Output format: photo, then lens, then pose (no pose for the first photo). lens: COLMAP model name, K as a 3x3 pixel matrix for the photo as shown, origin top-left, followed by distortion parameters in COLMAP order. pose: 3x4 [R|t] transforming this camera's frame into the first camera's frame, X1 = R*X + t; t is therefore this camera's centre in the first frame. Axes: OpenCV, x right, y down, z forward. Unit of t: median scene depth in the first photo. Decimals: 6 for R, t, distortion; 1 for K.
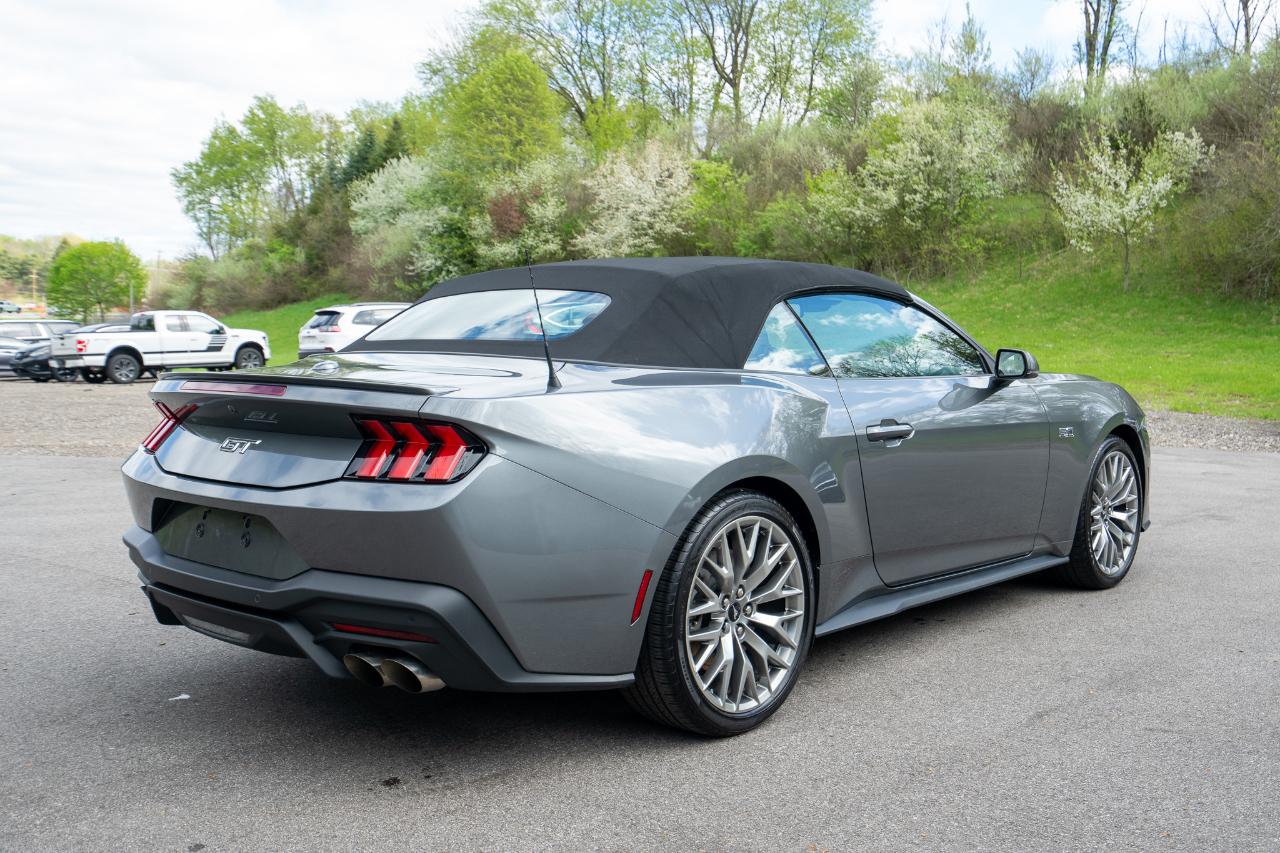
lens RADIAL K [[1234.8, 0, 640.0], [0, 1234.8, 426.5], [0, 0, 1]] dist [0.010432, -0.005128]
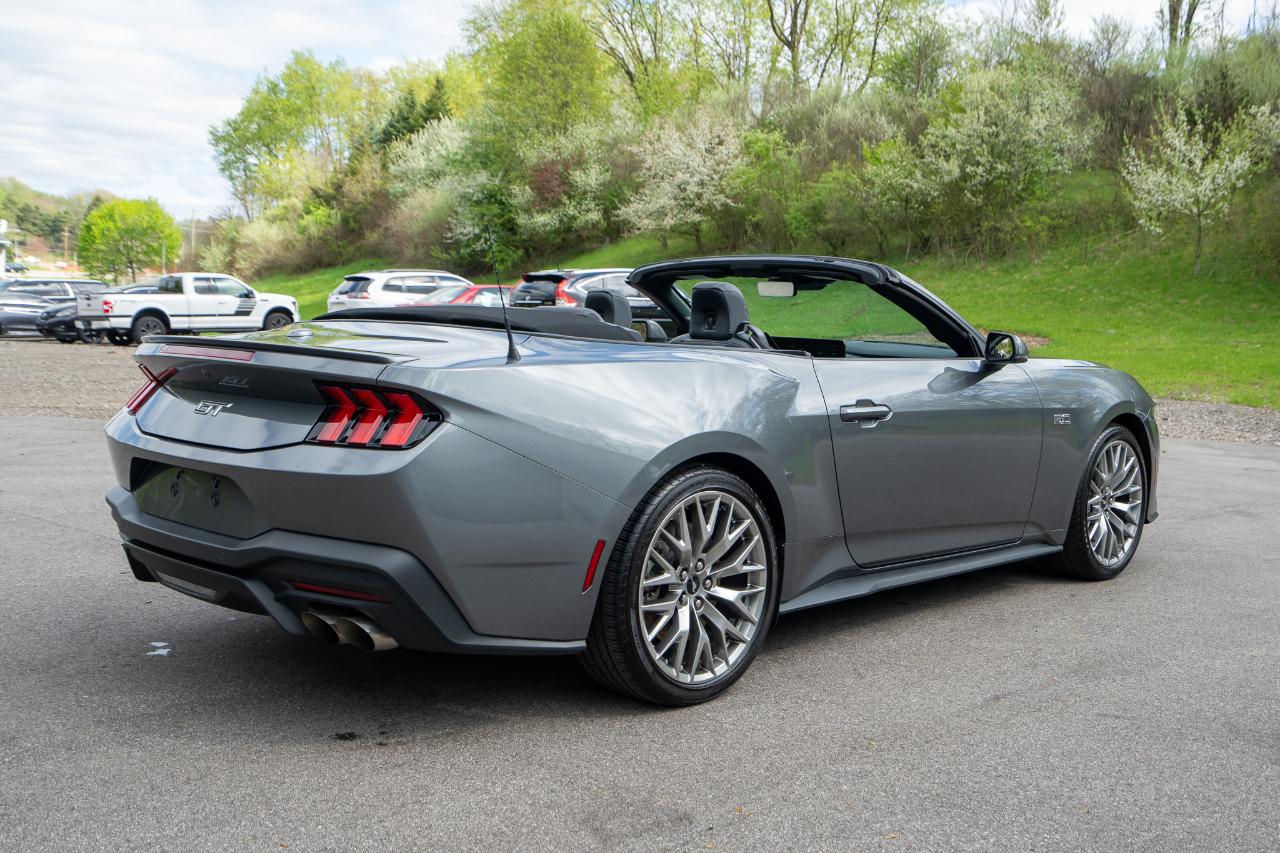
lens RADIAL K [[1292.6, 0, 642.3], [0, 1292.6, 434.0], [0, 0, 1]] dist [0.019019, -0.032801]
pose [[0.999008, 0.027761, -0.034825, 0.007180], [-0.026979, 0.999377, 0.022751, 0.000288], [0.035435, -0.021789, 0.999134, -0.006473]]
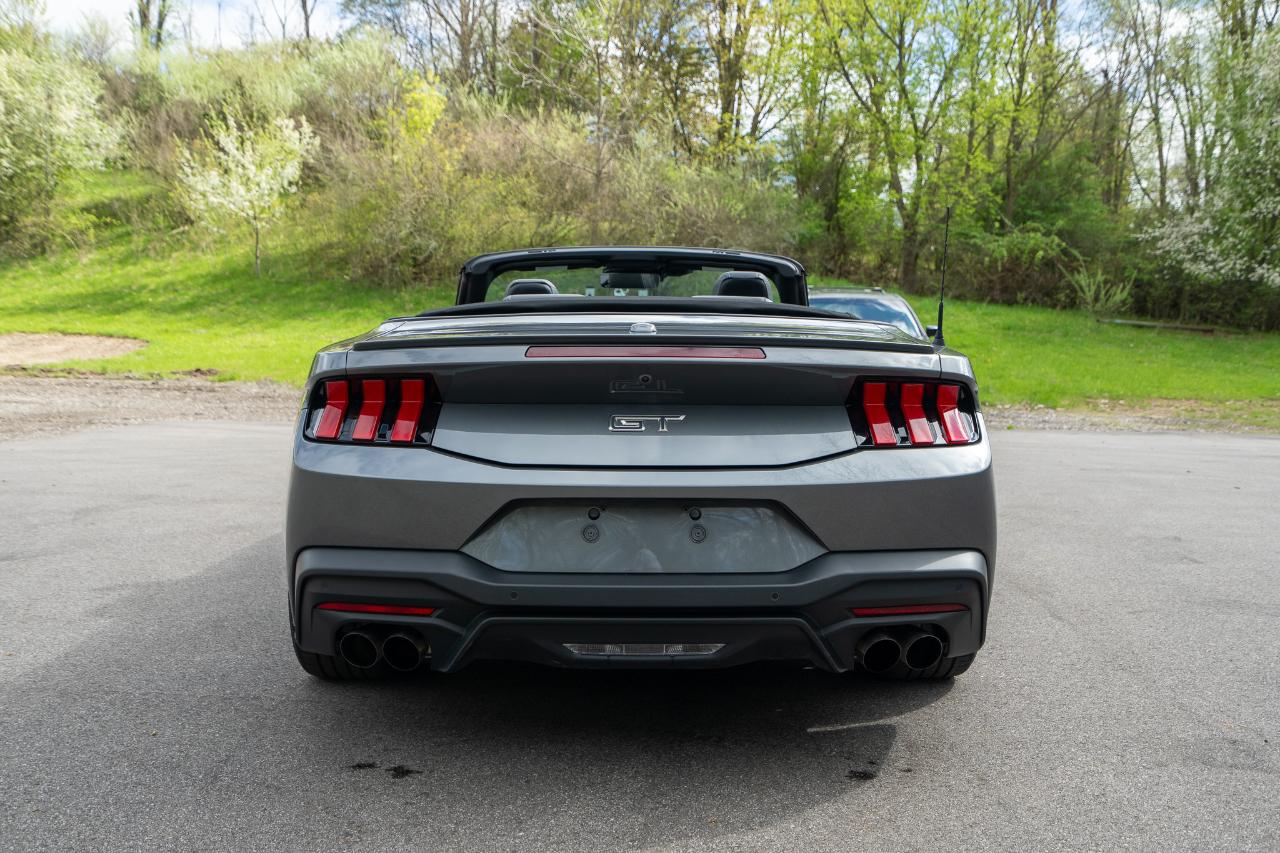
lens RADIAL K [[1287.1, 0, 640.0], [0, 1287.1, 426.5], [0, 0, 1]] dist [-0.000941, 0.019060]
pose [[0.724836, -0.051742, 0.686975, -0.096916], [0.047691, 0.998552, 0.024890, -0.000348], [-0.687268, 0.014722, 0.726254, 0.043051]]
